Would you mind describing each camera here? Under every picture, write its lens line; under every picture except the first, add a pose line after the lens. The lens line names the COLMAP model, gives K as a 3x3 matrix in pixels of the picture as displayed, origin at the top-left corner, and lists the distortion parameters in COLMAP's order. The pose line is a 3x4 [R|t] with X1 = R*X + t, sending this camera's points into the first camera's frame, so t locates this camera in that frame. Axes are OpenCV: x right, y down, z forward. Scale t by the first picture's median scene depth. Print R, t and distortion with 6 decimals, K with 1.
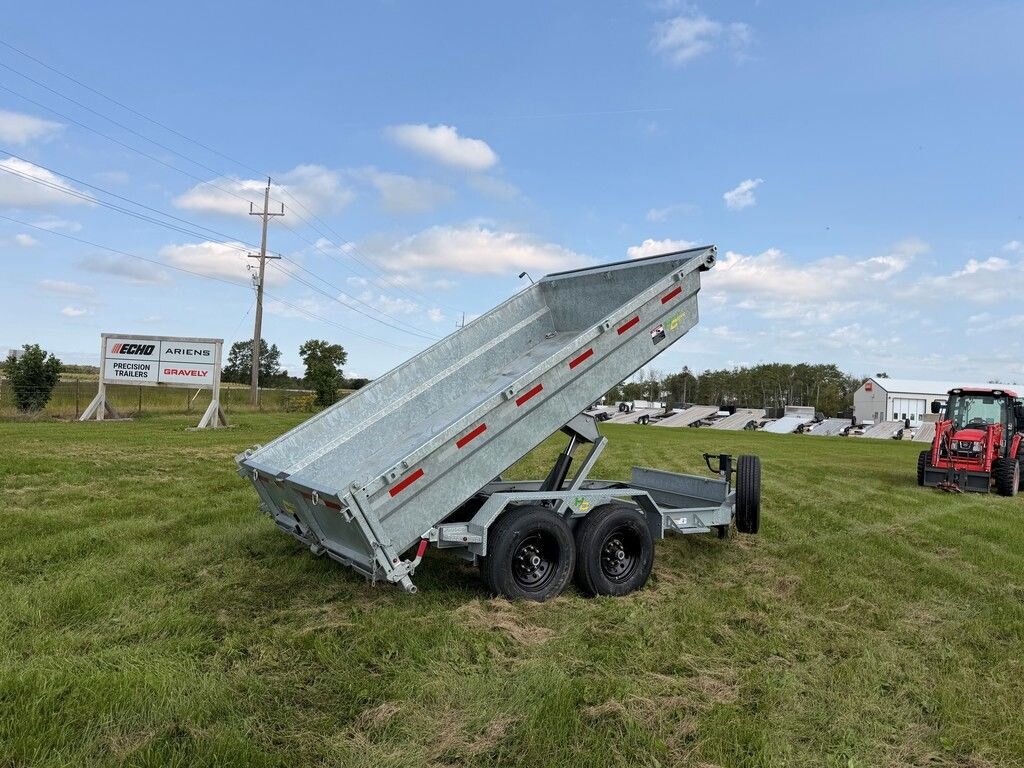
lens RADIAL K [[768.0, 0, 504.5], [0, 768.0, 365.5], [0, 0, 1]] dist [0.118266, -0.204443]
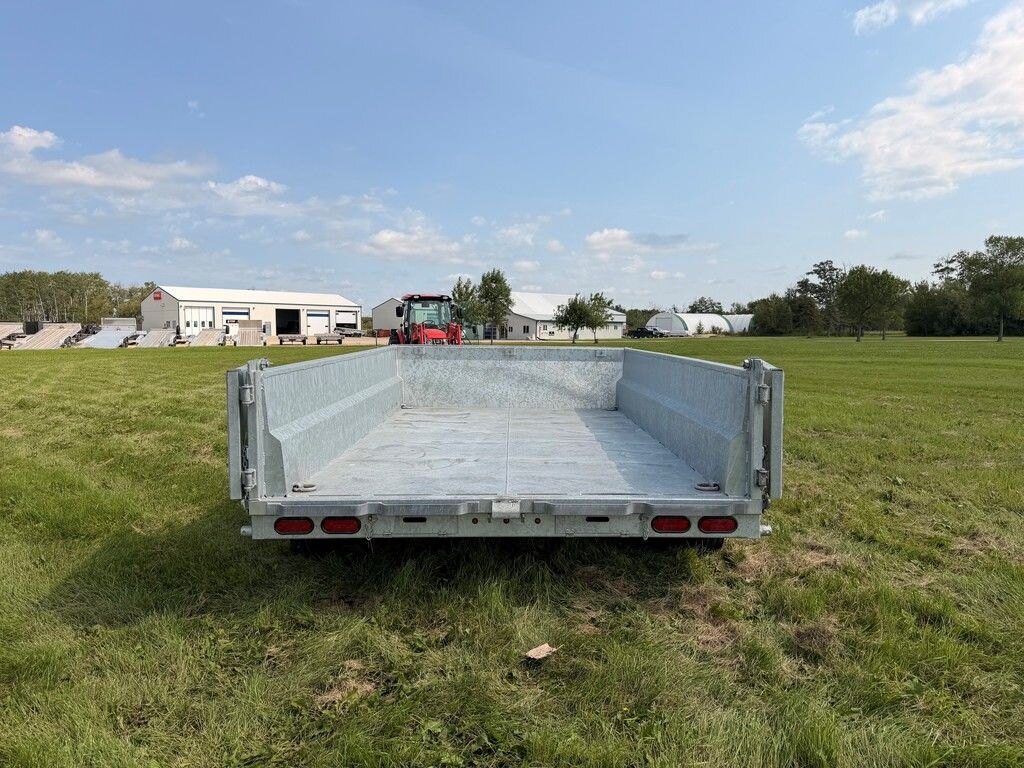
lens RADIAL K [[755.2, 0, 517.4], [0, 755.2, 381.5], [0, 0, 1]] dist [0.073896, -0.088683]
pose [[0.560953, -0.113399, 0.820044, -0.190239], [-0.001190, 0.990462, 0.137779, 0.001753], [-0.827847, -0.078264, 0.555468, 0.173864]]
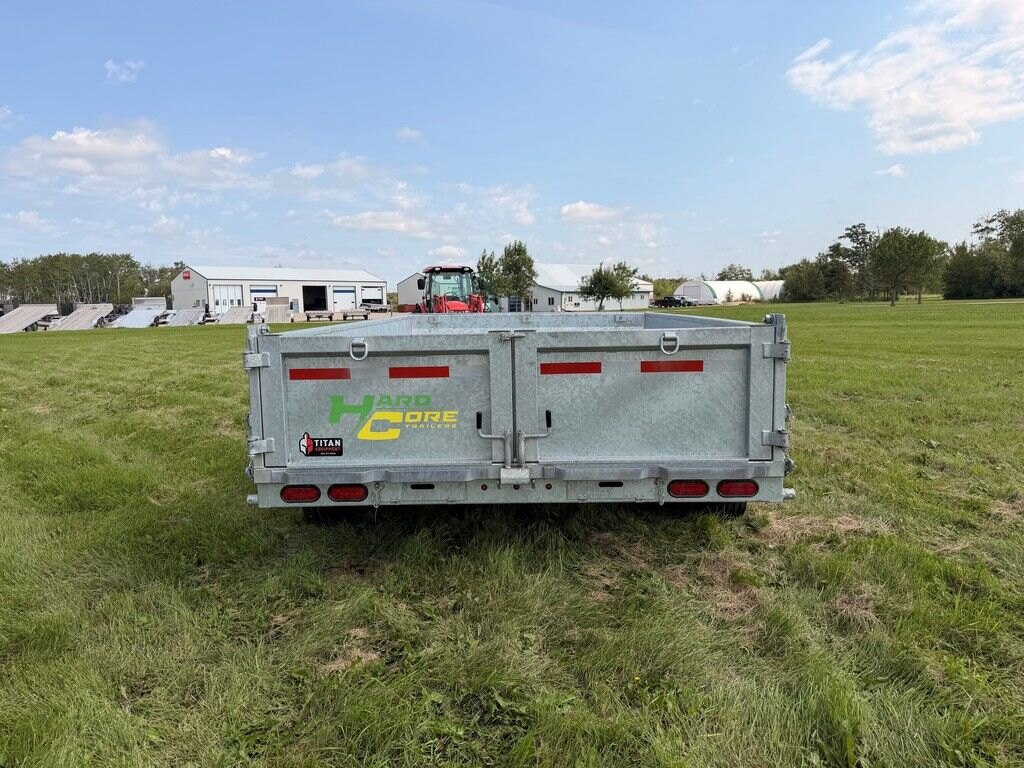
lens RADIAL K [[755.2, 0, 517.4], [0, 755.2, 381.5], [0, 0, 1]] dist [0.073896, -0.088683]
pose [[0.589435, -0.150281, 0.793714, -0.181719], [0.020494, 0.985009, 0.171282, 0.005987], [-0.807556, -0.084693, 0.583679, 0.173838]]
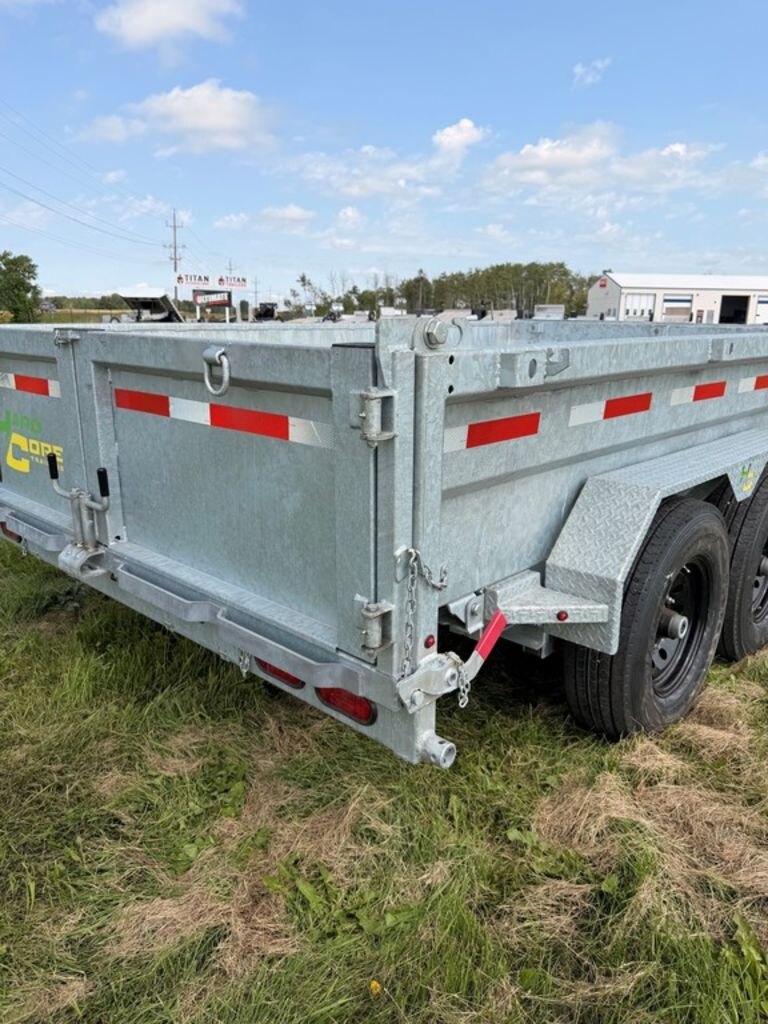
lens RADIAL K [[738.2, 0, 384.8], [0, 738.2, 534.1], [0, 0, 1]] dist [0.100432, -0.173431]
pose [[0.976752, -0.098069, 0.190627, -0.045589], [0.030644, 0.943967, 0.328614, 0.017090], [-0.212173, -0.315133, 0.925026, 0.167084]]
